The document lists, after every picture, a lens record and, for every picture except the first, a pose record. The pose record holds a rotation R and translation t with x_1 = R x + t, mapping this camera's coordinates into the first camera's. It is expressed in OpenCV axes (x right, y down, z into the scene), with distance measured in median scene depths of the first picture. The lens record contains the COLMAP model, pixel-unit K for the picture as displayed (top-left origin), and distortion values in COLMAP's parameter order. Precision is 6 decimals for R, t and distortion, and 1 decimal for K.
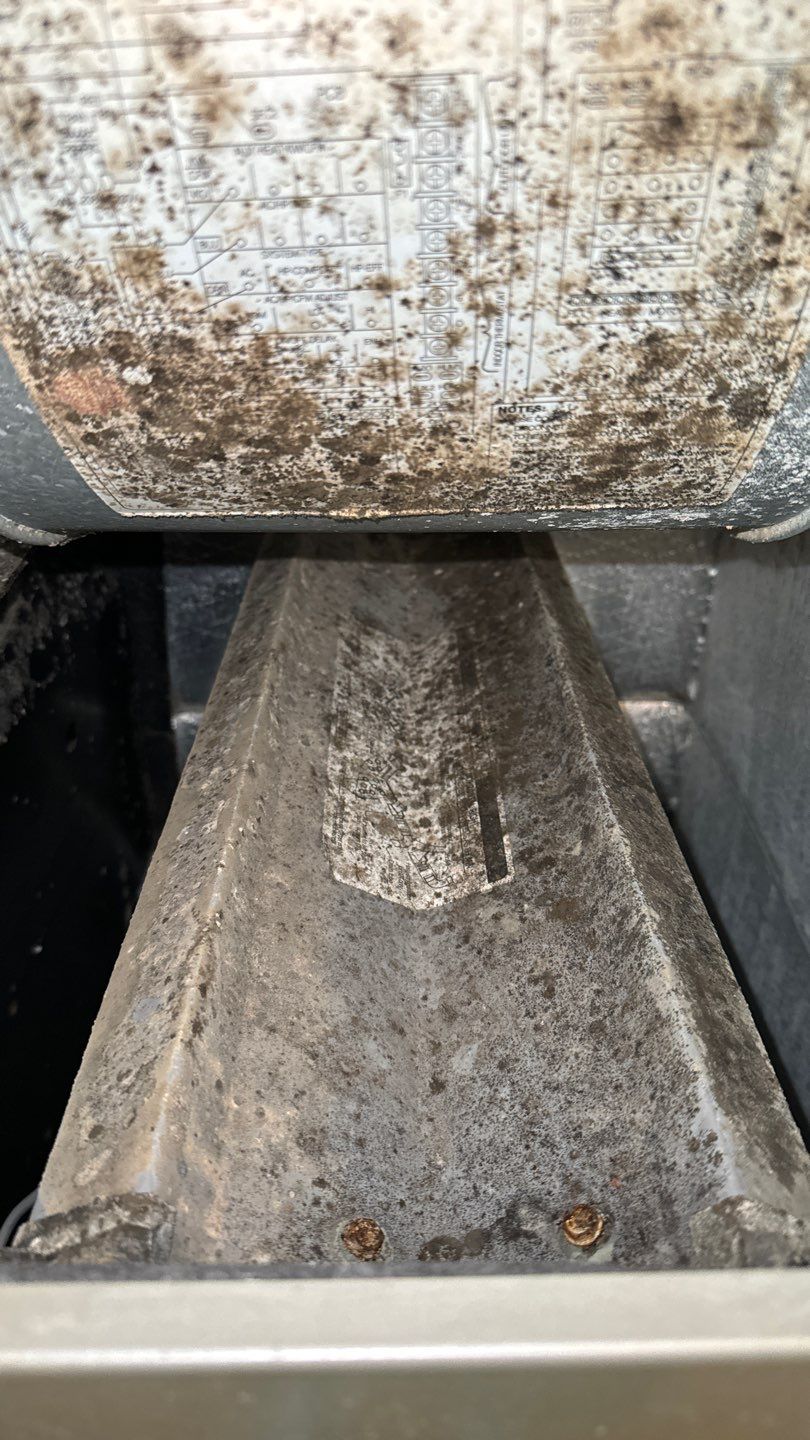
lens RADIAL K [[1027.7, 0, 408.2], [0, 1027.7, 722.0], [0, 0, 1]] dist [0.167678, -0.362512]
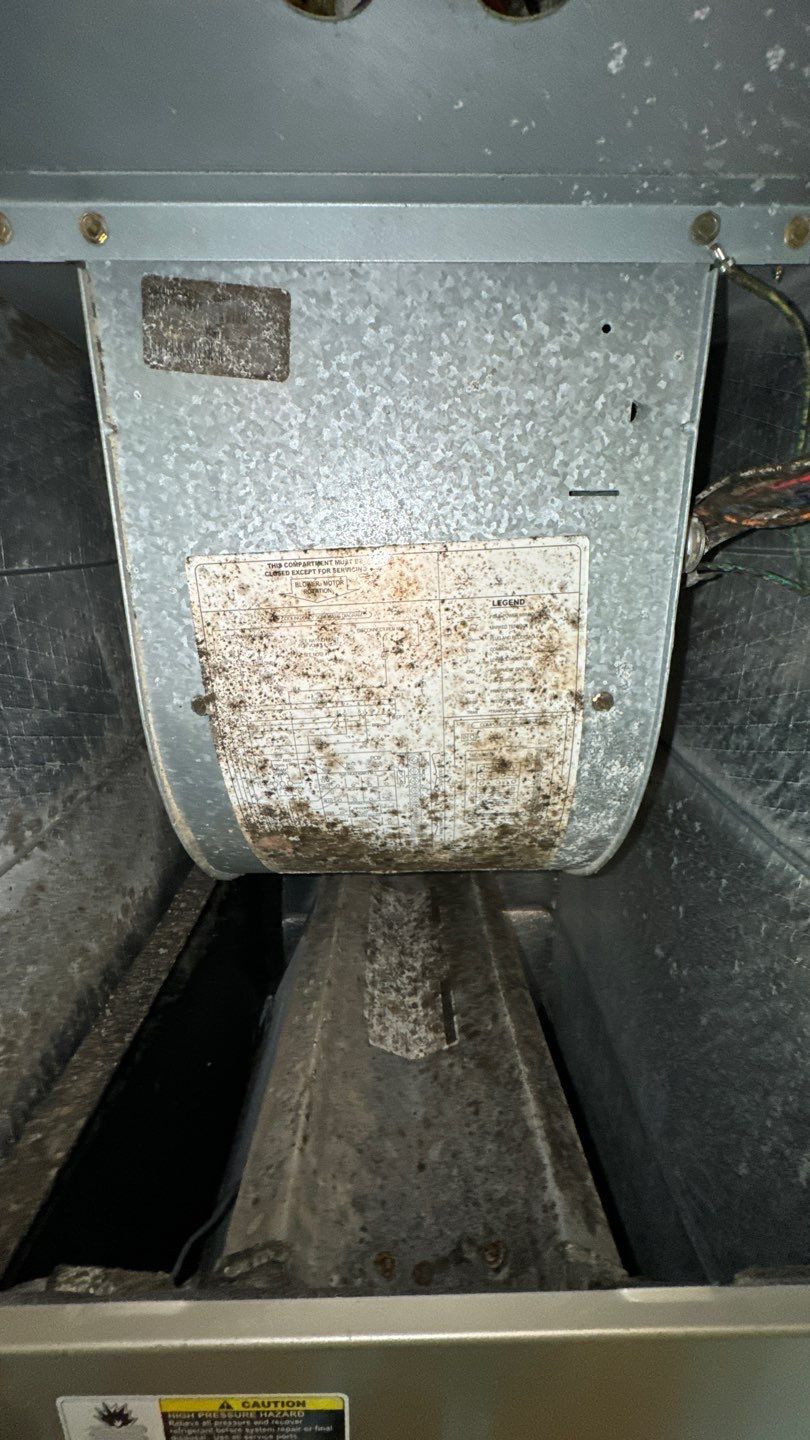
lens RADIAL K [[576.6, 0, 403.5], [0, 576.6, 719.4], [0, 0, 1]] dist [-0.004759, 0.001073]
pose [[0.999976, -0.006243, -0.002993, 0.001904], [0.005214, 0.963471, -0.267763, -0.177704], [0.004555, 0.267741, 0.963480, -0.282385]]
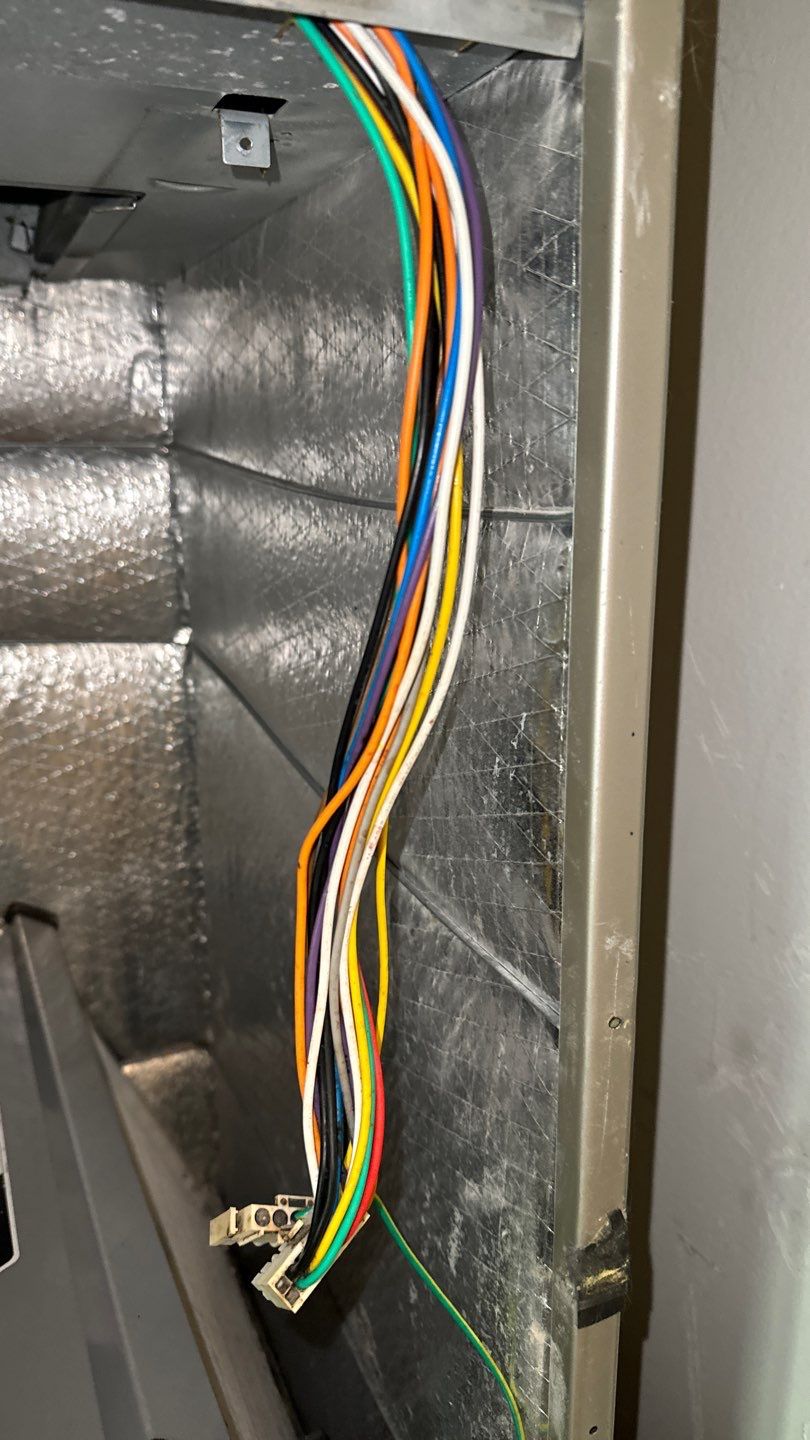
lens RADIAL K [[1039.4, 0, 412.2], [0, 1039.4, 725.5], [0, 0, 1]] dist [0.124459, -0.290667]
pose [[0.916192, -0.115847, 0.383629, 0.146073], [0.220393, 0.945190, -0.240923, -0.059402], [-0.334692, 0.305281, 0.891507, -0.617621]]
